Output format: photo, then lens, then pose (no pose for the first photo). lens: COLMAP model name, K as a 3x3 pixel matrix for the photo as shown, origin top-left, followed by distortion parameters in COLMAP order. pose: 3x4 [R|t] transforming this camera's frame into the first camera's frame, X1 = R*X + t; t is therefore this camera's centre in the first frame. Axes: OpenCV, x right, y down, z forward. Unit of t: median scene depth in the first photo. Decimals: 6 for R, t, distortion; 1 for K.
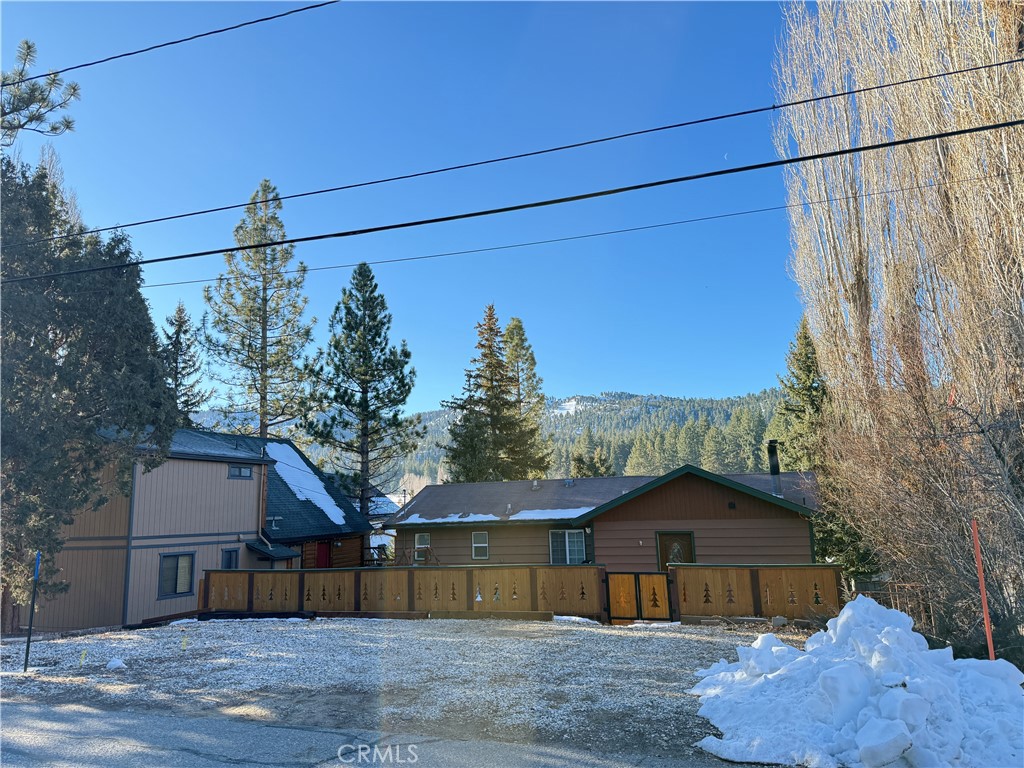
lens RADIAL K [[715.6, 0, 516.4], [0, 715.6, 384.3], [0, 0, 1]] dist [0.043385, -0.020818]
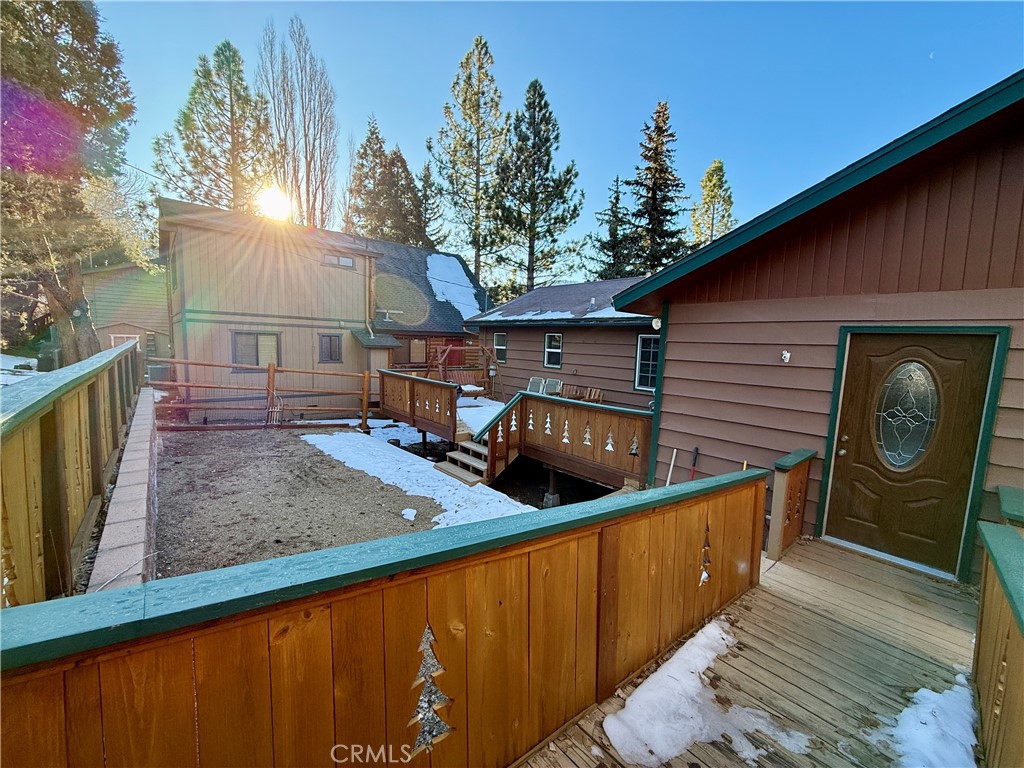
lens RADIAL K [[405.8, 0, 508.7], [0, 405.8, 382.5], [0, 0, 1]] dist [0.000307, -0.000035]
pose [[0.875158, 0.114421, -0.470113, 0.088349], [0.019539, 0.962484, 0.270633, 0.103708], [0.483443, -0.246032, 0.840090, 0.450238]]
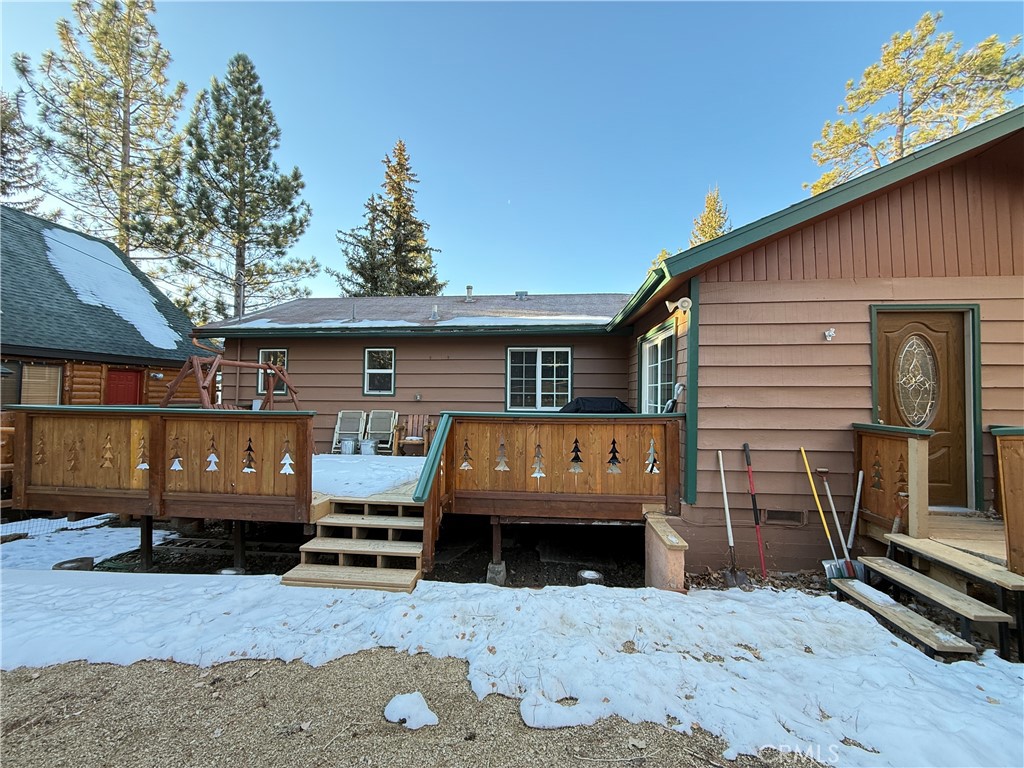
lens RADIAL K [[405.8, 0, 504.2], [0, 405.8, 384.3], [0, 0, 1]] dist [0.000307, -0.000035]
pose [[0.966480, 0.051975, 0.251428, -0.026192], [-0.085045, 0.988818, 0.122503, 0.140208], [-0.242249, -0.139779, 0.960092, 0.499847]]
